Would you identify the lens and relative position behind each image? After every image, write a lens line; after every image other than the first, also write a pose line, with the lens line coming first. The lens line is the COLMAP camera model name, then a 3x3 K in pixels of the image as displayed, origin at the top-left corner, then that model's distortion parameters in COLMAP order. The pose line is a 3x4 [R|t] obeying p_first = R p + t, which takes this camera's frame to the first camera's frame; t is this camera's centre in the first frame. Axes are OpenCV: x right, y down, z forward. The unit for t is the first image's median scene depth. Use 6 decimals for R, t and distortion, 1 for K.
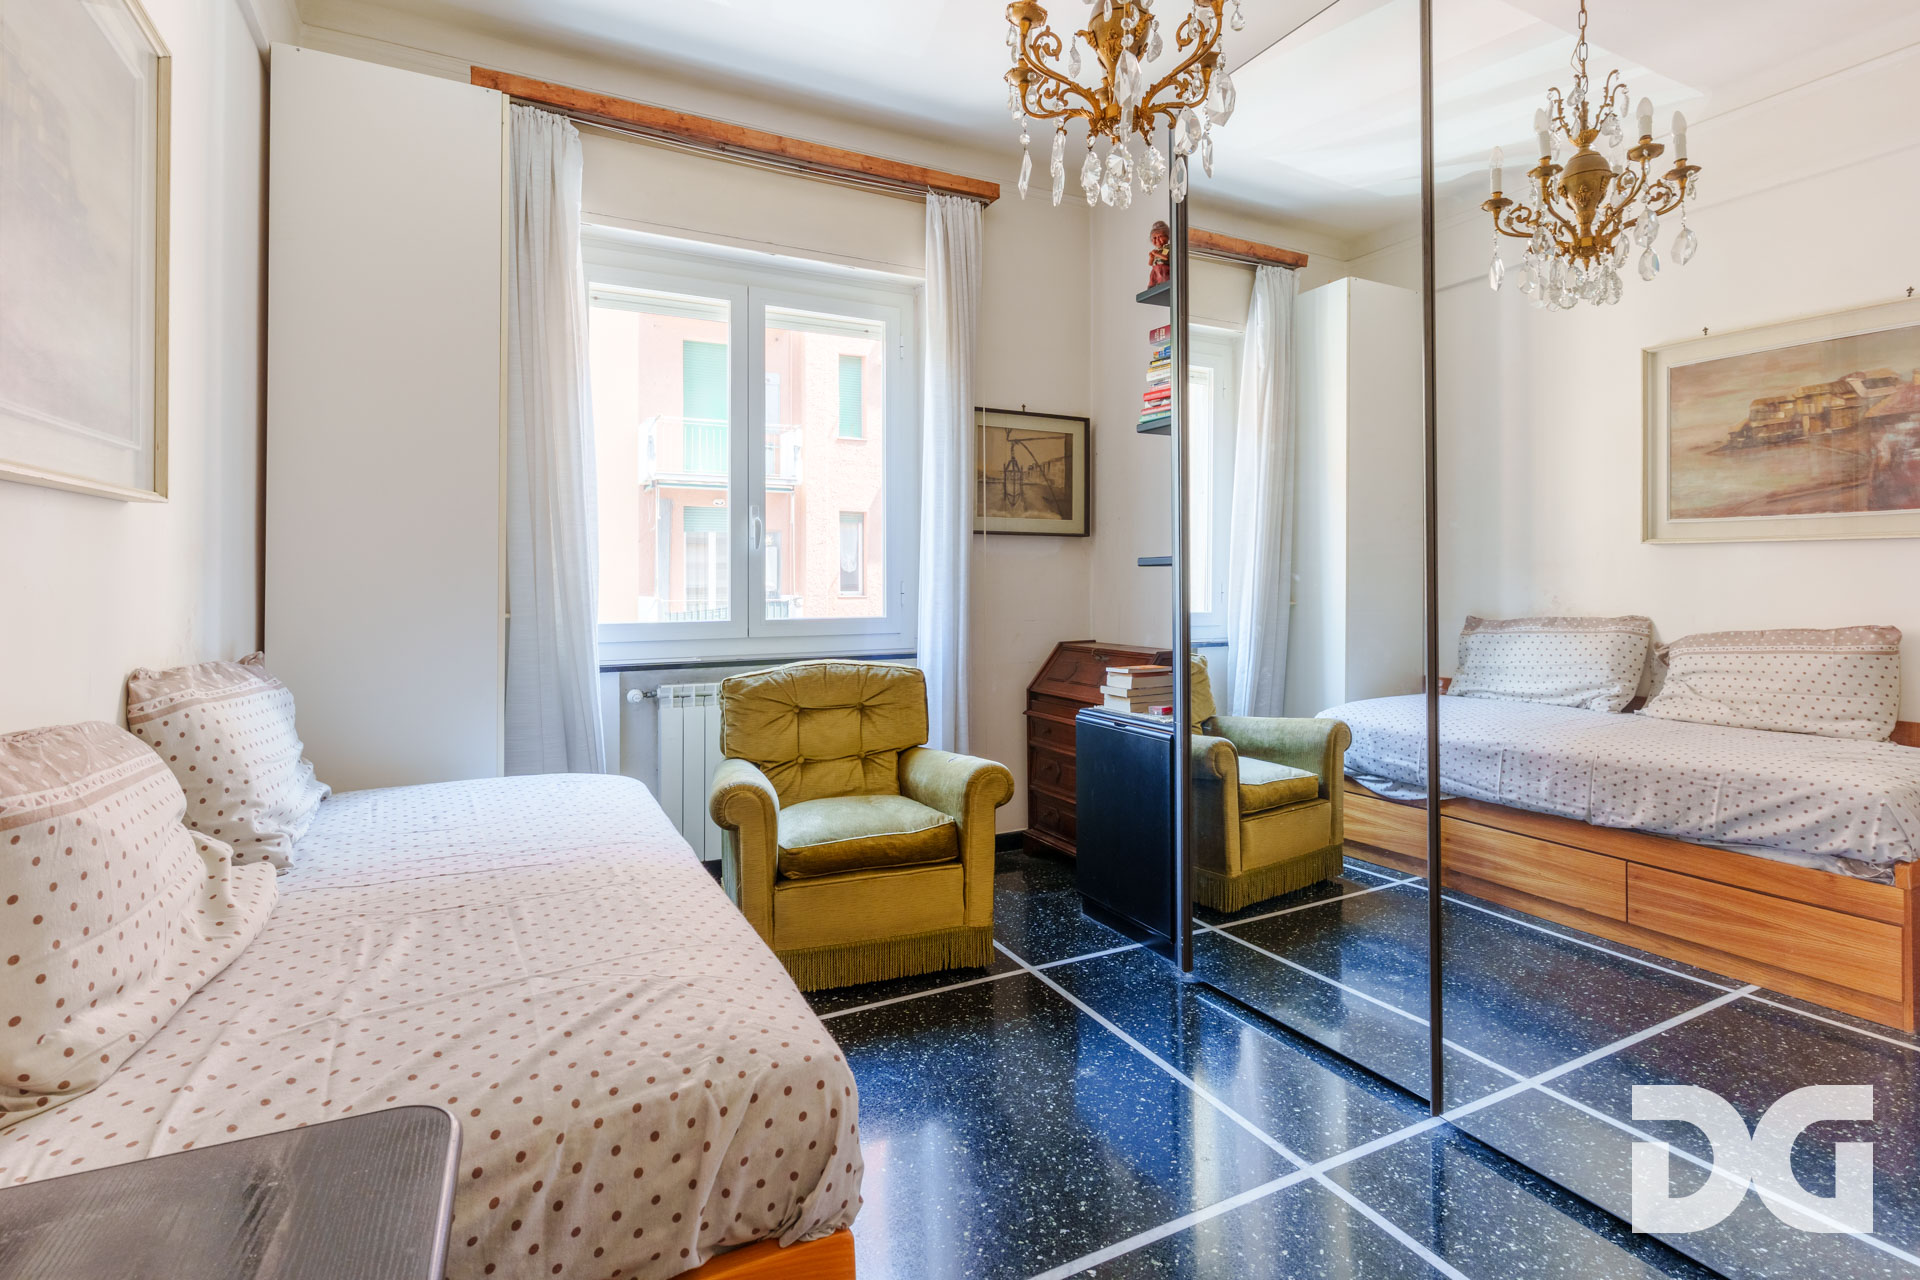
lens RADIAL K [[940.9, 0, 995.4], [0, 940.9, 571.6], [0, 0, 1]] dist [0.005561, 0.001515]
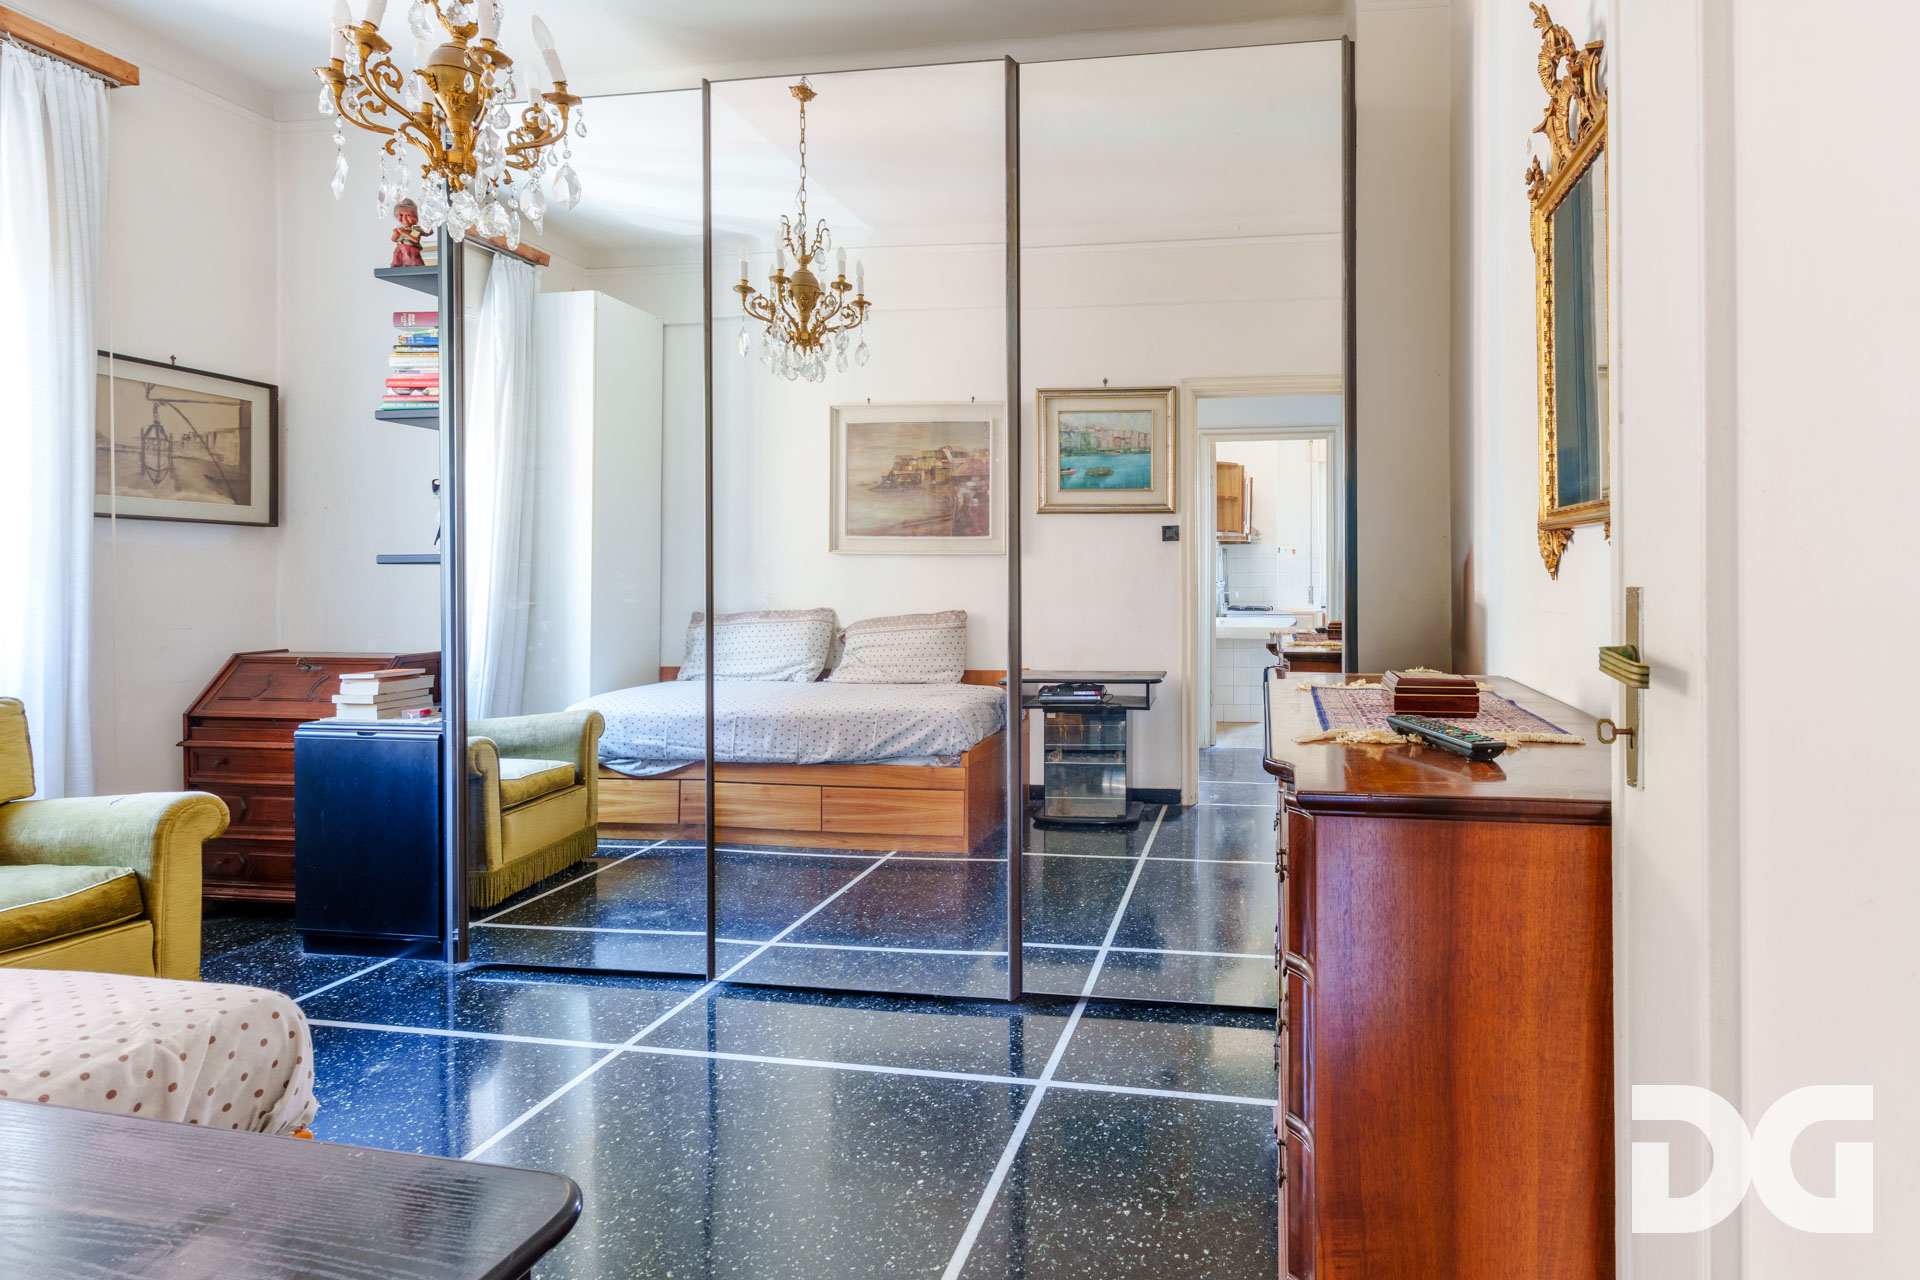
lens RADIAL K [[920.7, 0, 962.1], [0, 920.7, 621.5], [0, 0, 1]] dist [0.002910, 0.000187]
pose [[0.729251, -0.026614, 0.683729, -0.070741], [-0.010250, 0.998706, 0.049806, -0.000468], [-0.684170, -0.043329, 0.728035, -0.080117]]
